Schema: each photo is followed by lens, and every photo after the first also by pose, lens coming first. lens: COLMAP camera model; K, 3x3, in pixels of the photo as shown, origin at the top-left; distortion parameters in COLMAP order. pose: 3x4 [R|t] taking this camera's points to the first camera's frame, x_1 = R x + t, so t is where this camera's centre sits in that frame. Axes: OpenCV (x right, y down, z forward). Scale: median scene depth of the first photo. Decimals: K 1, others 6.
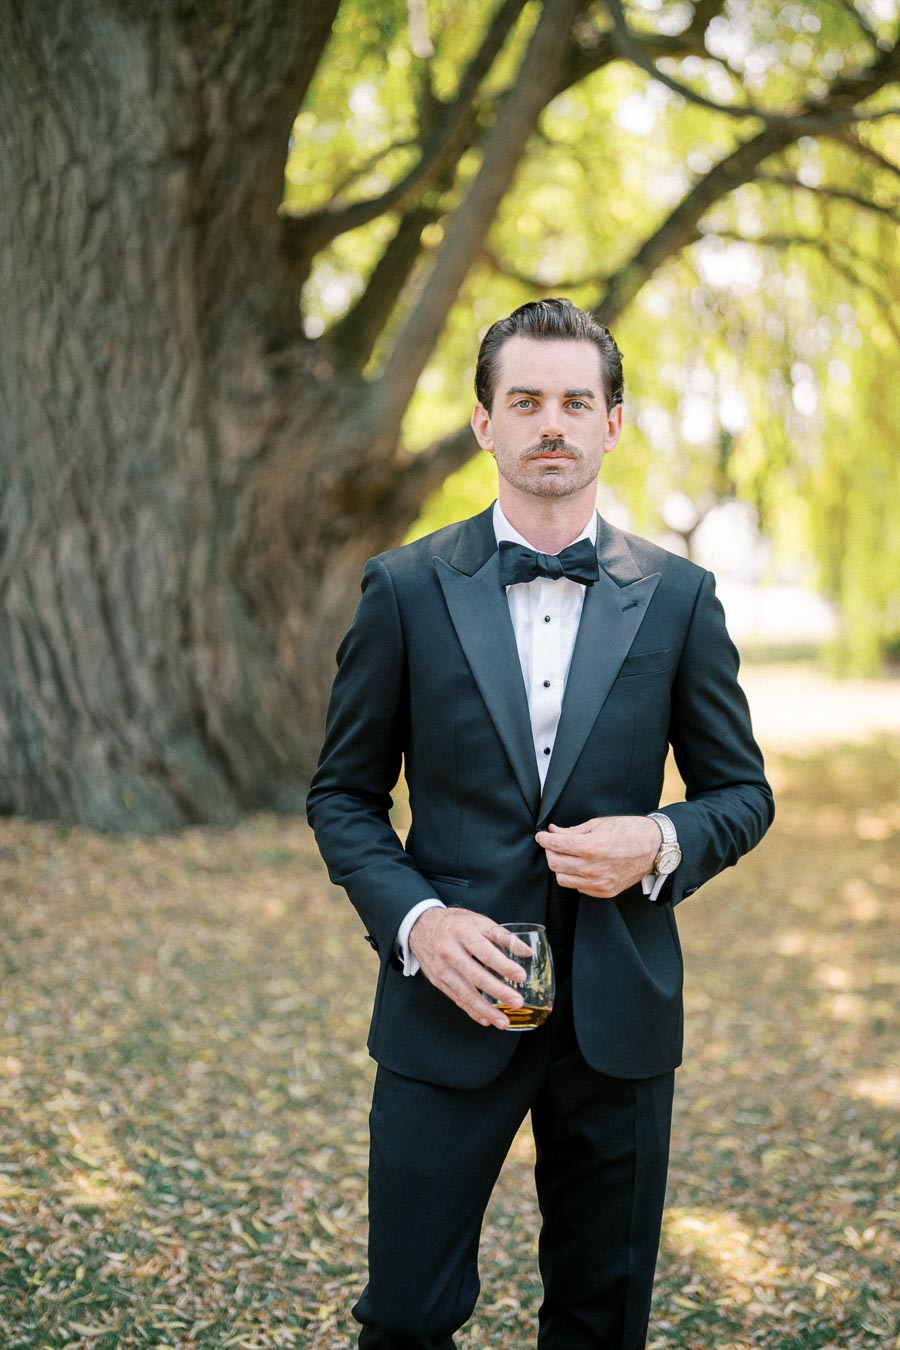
lens RADIAL K [[1963.1, 0, 450.0], [0, 1963.1, 675.0], [0, 0, 1]] dist [-0.155268, 1.367816]
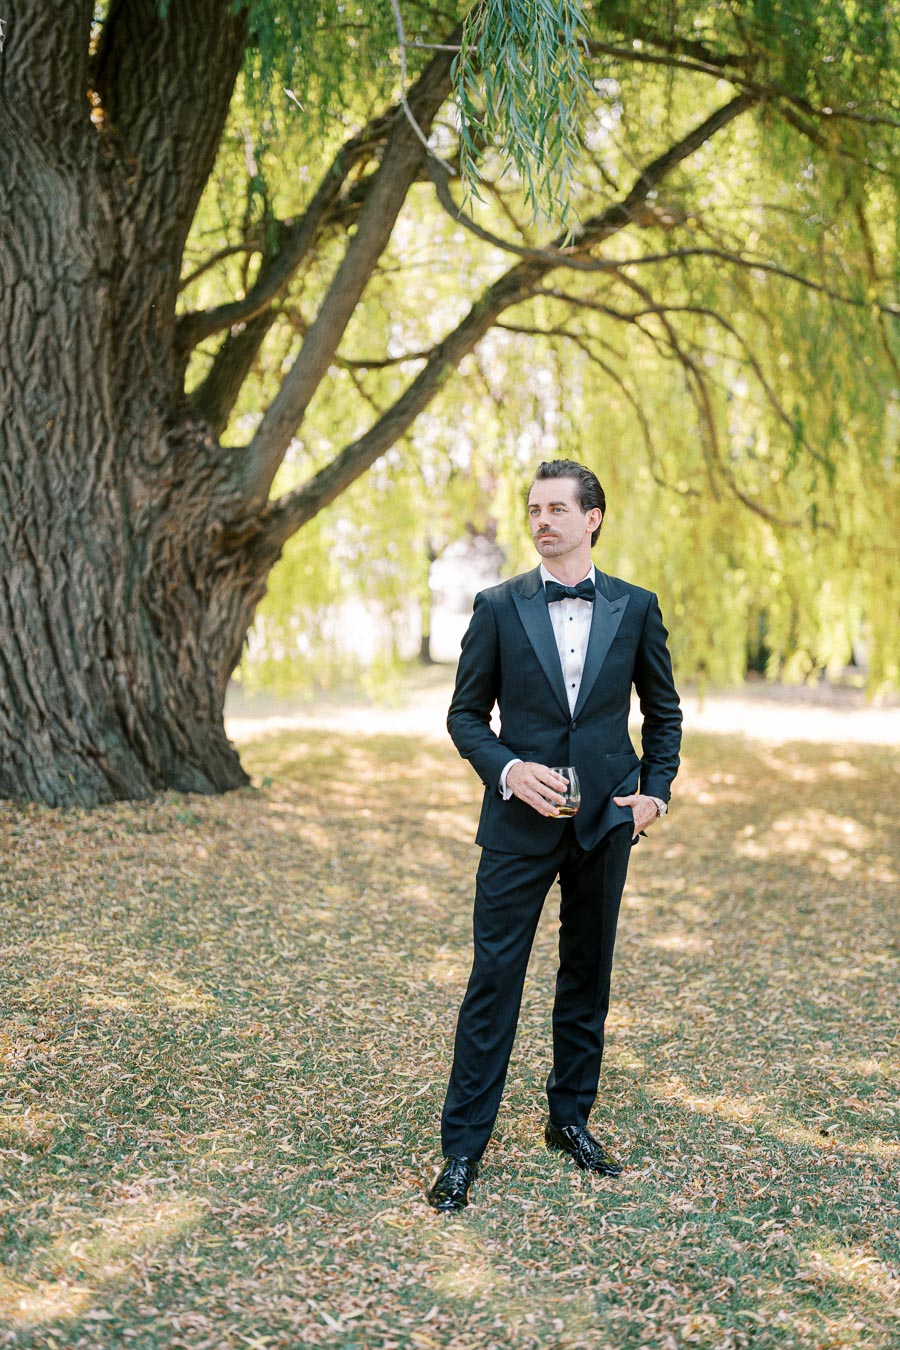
lens RADIAL K [[1926.1, 0, 482.4], [0, 1926.1, 695.7], [0, 0, 1]] dist [-0.172543, 1.245883]
pose [[0.985494, -0.015956, 0.168960, -0.111203], [0.016328, 0.999866, -0.000813, 0.015437], [-0.168924, 0.003560, 0.985623, -0.283098]]
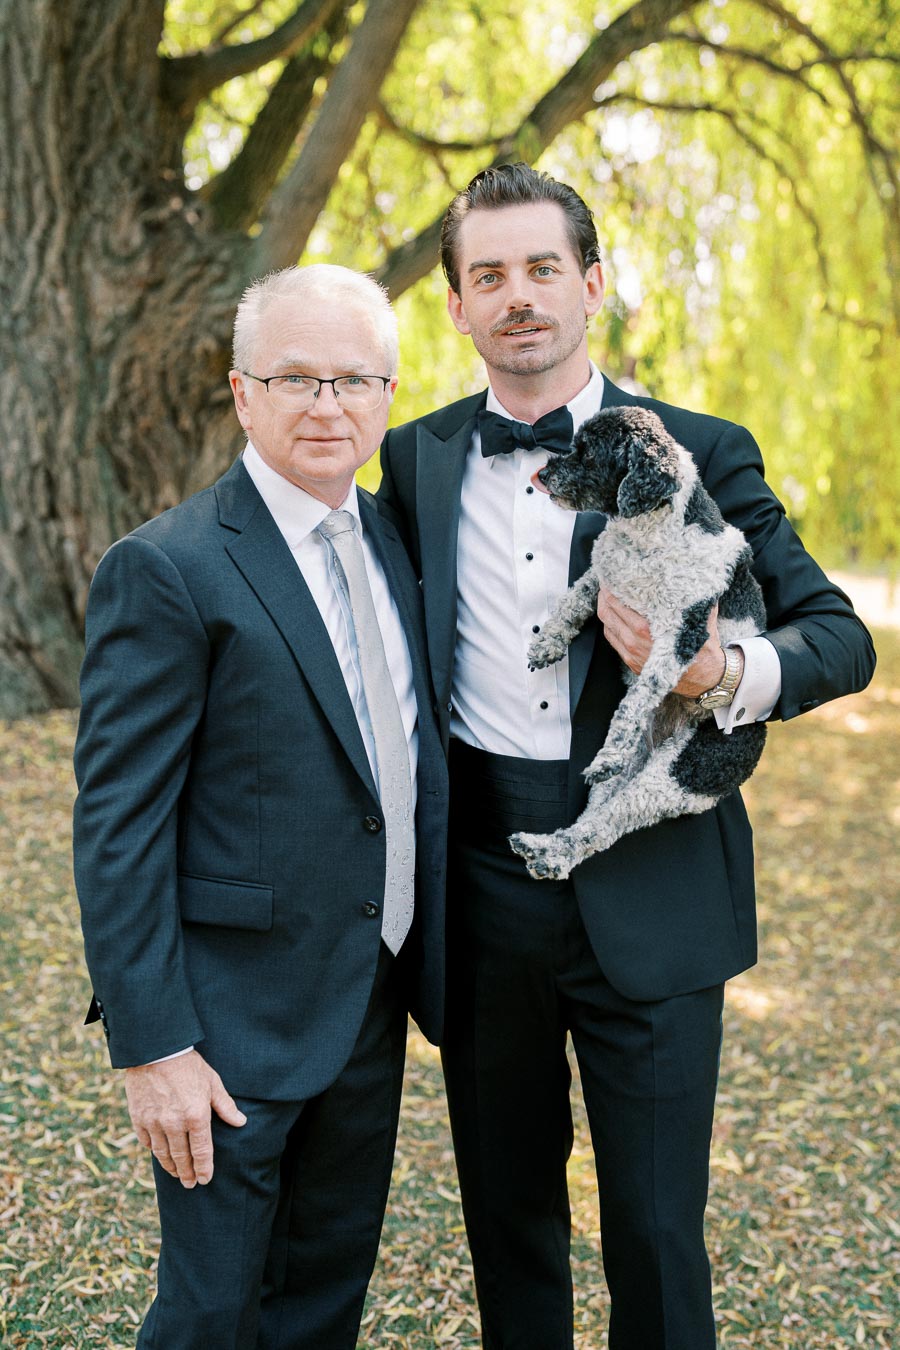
lens RADIAL K [[1963.1, 0, 450.0], [0, 1963.1, 675.0], [0, 0, 1]] dist [-0.155268, 1.367816]
pose [[0.998180, 0.017595, 0.057682, 0.004594], [-0.021327, 0.997674, 0.064743, -0.004147], [-0.056409, -0.065856, 0.996233, 0.041111]]
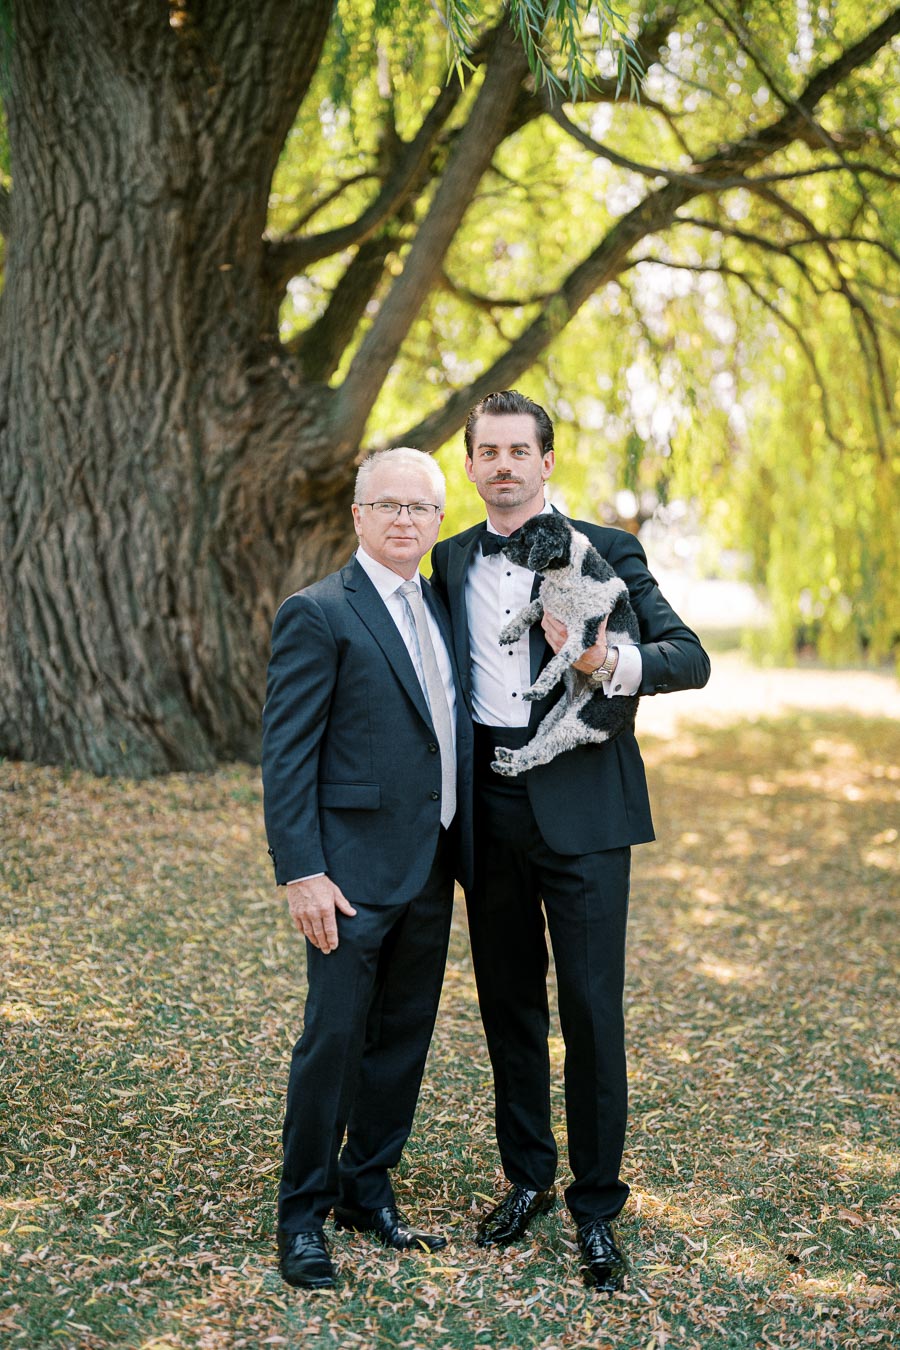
lens RADIAL K [[1963.1, 0, 450.0], [0, 1963.1, 675.0], [0, 0, 1]] dist [-0.155268, 1.367816]
pose [[0.999585, 0.018004, 0.022498, 0.004842], [-0.018161, 0.999812, 0.006777, 0.009992], [-0.022372, -0.007182, 0.999724, -0.175826]]
